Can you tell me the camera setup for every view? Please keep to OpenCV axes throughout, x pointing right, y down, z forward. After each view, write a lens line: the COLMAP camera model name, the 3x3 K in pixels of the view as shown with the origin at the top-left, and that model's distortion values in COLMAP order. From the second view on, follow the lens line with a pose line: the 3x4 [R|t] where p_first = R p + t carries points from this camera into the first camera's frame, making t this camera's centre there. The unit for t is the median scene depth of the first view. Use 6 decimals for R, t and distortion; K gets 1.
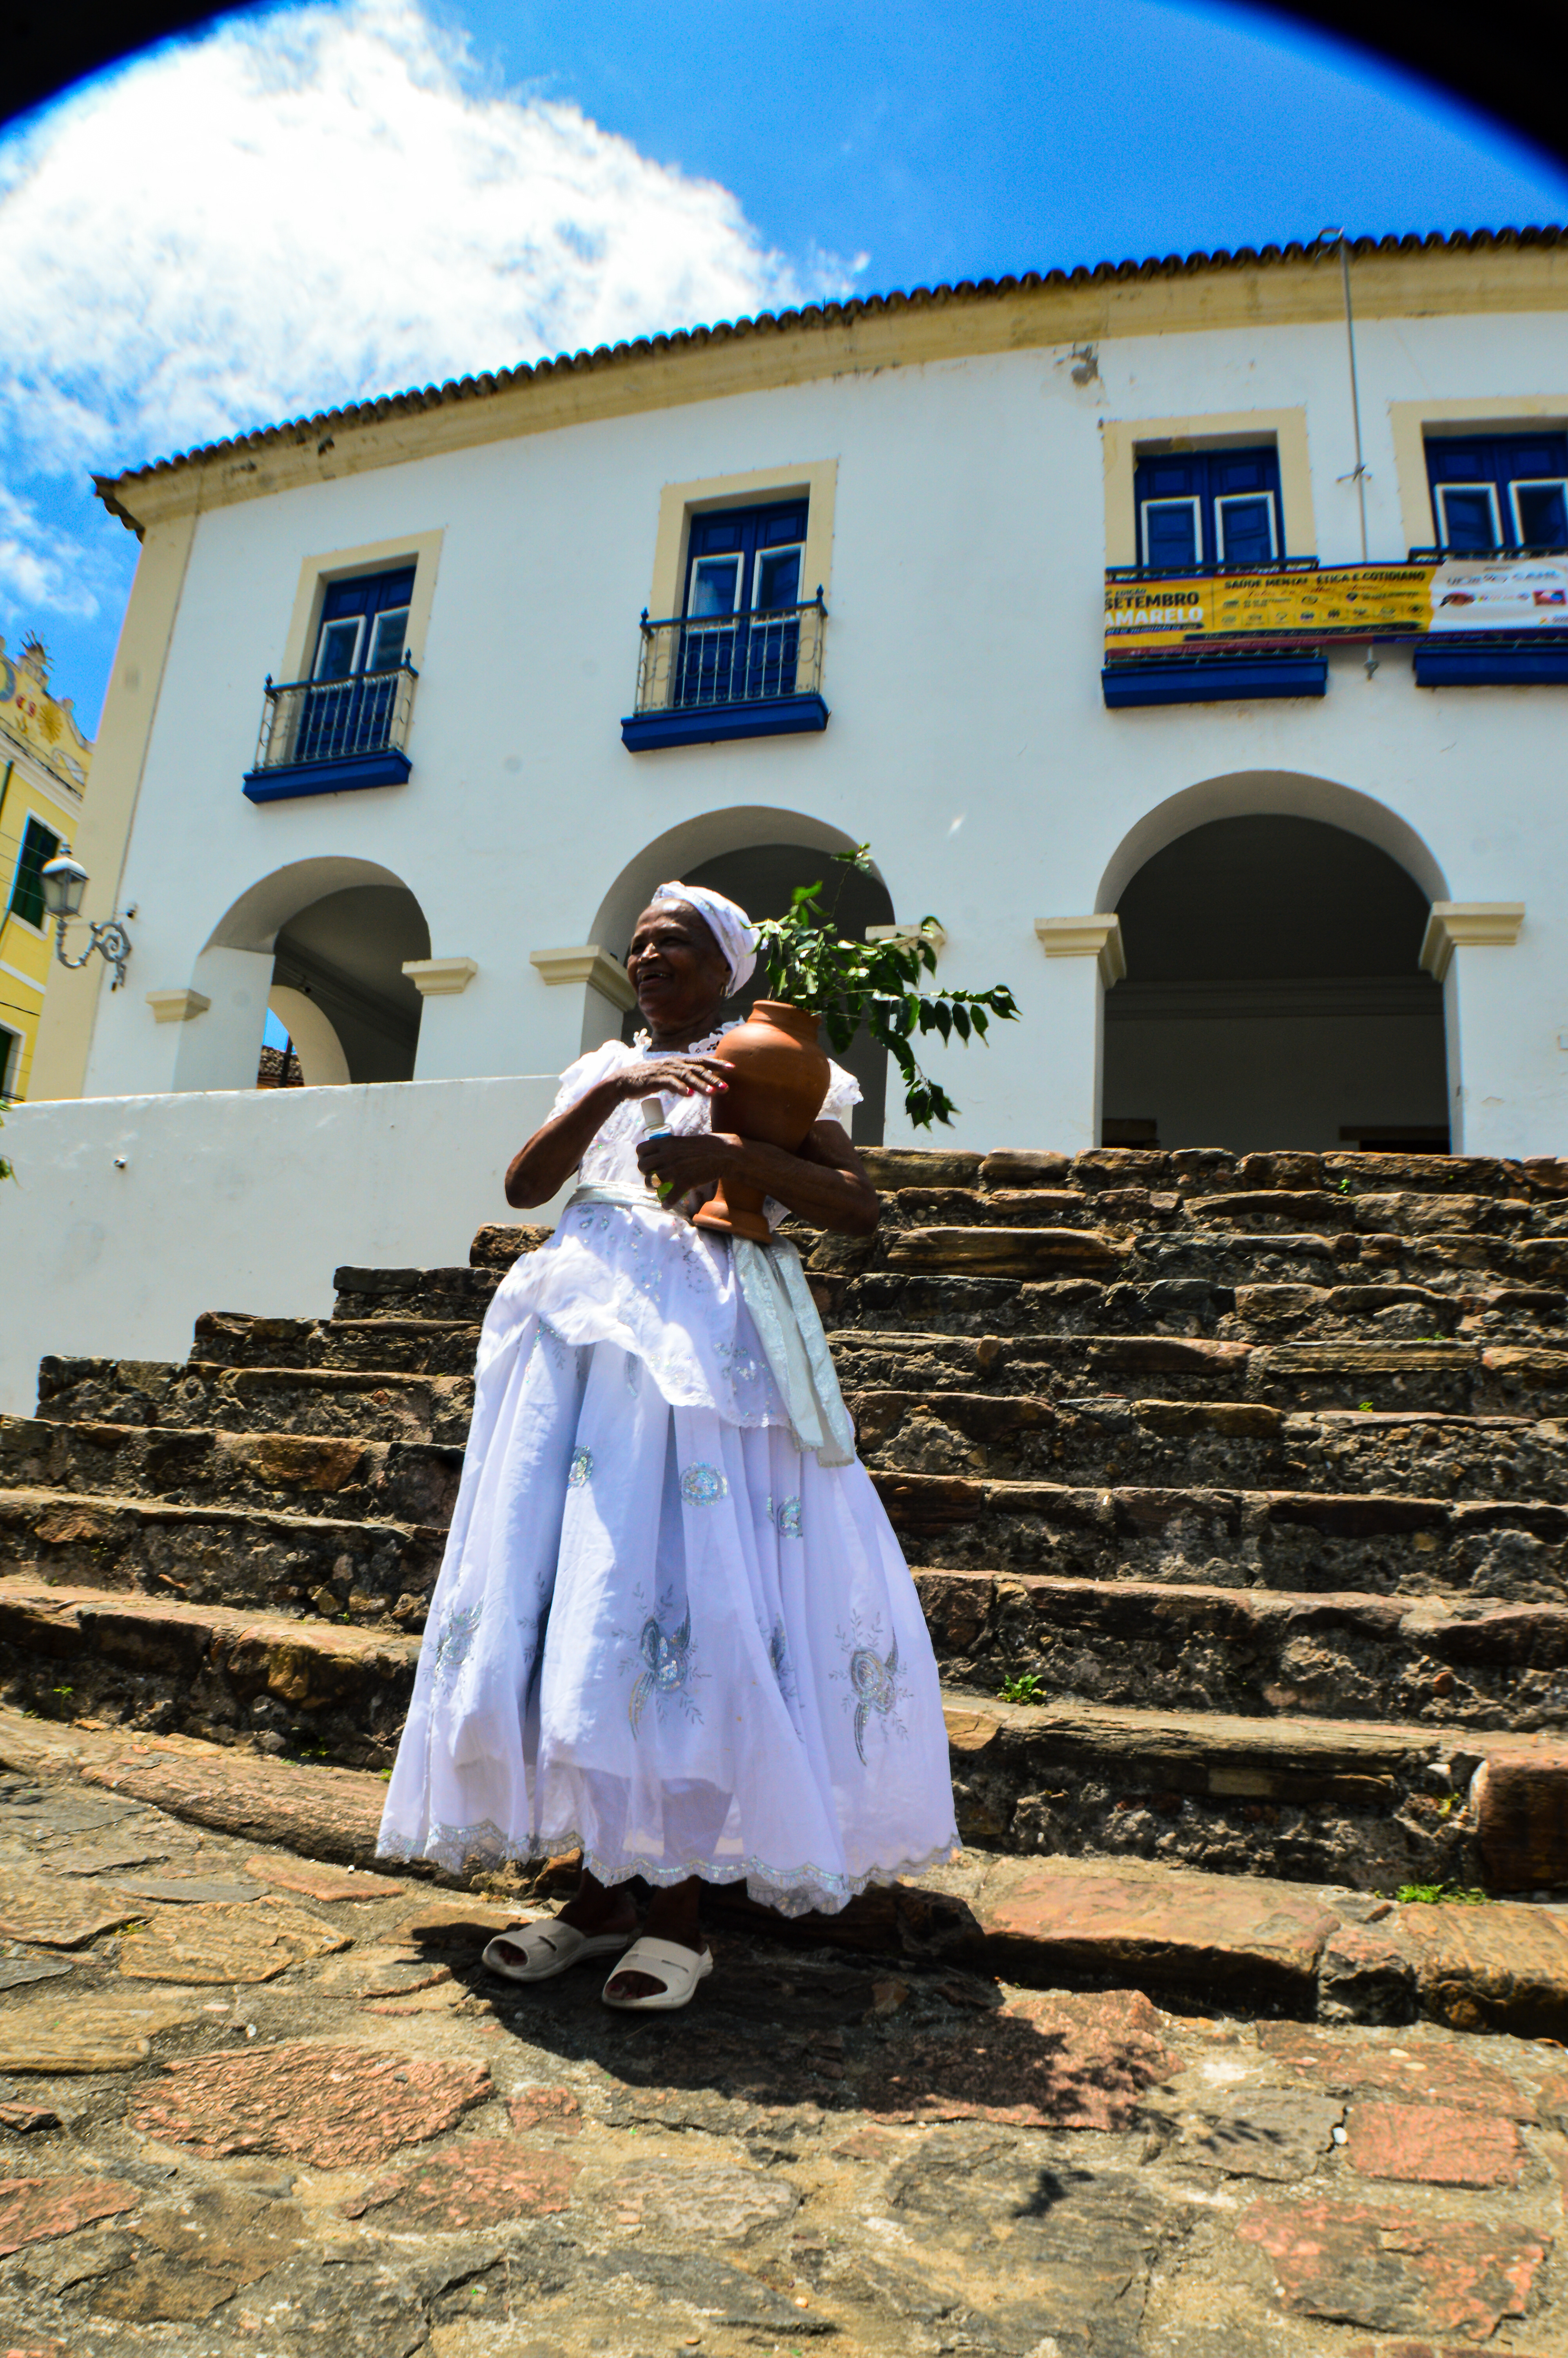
lens RADIAL K [[1594.4, 0, 733.7], [0, 1594.4, 1197.7], [0, 0, 1]] dist [-0.202514, 0.052687]
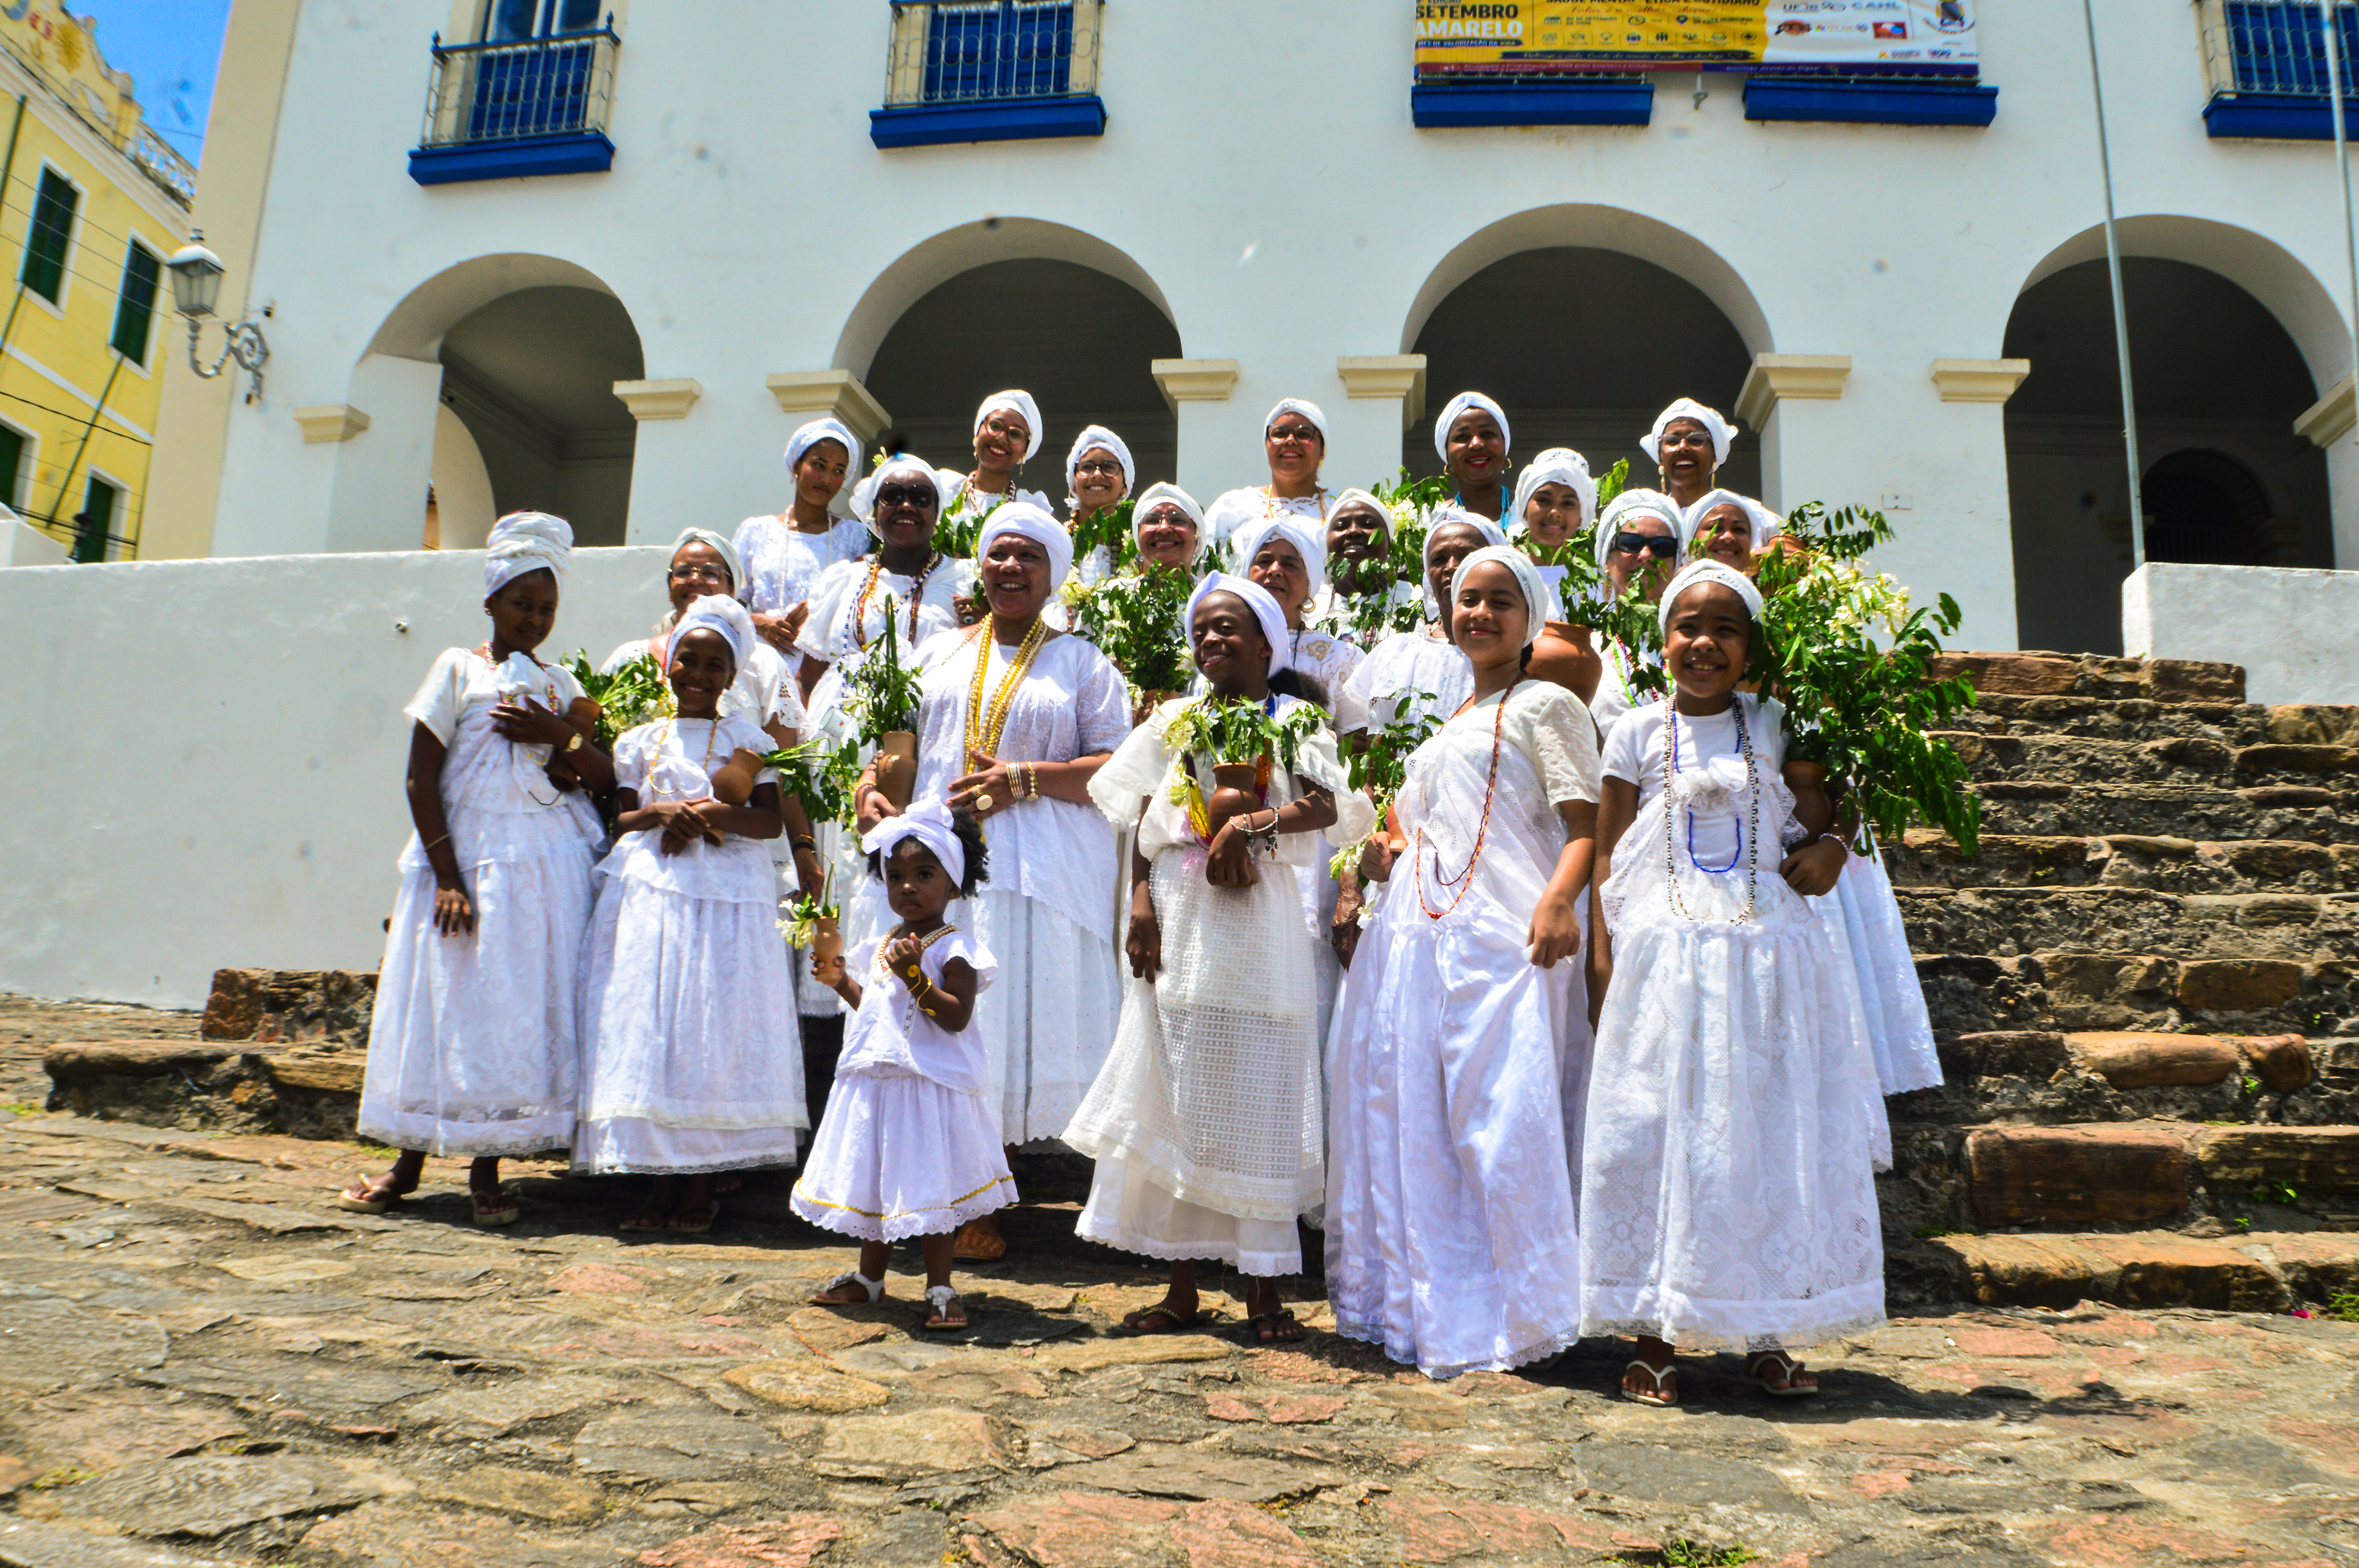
lens RADIAL K [[1914.7, 0, 1183.3], [0, 1914.7, 732.3], [0, 0, 1]] dist [-0.165320, 0.013677]
pose [[0.984201, -0.004433, 0.176998, -0.102984], [-0.005486, 0.998443, 0.055509, -0.017794], [-0.176968, -0.055603, 0.982645, -0.108423]]
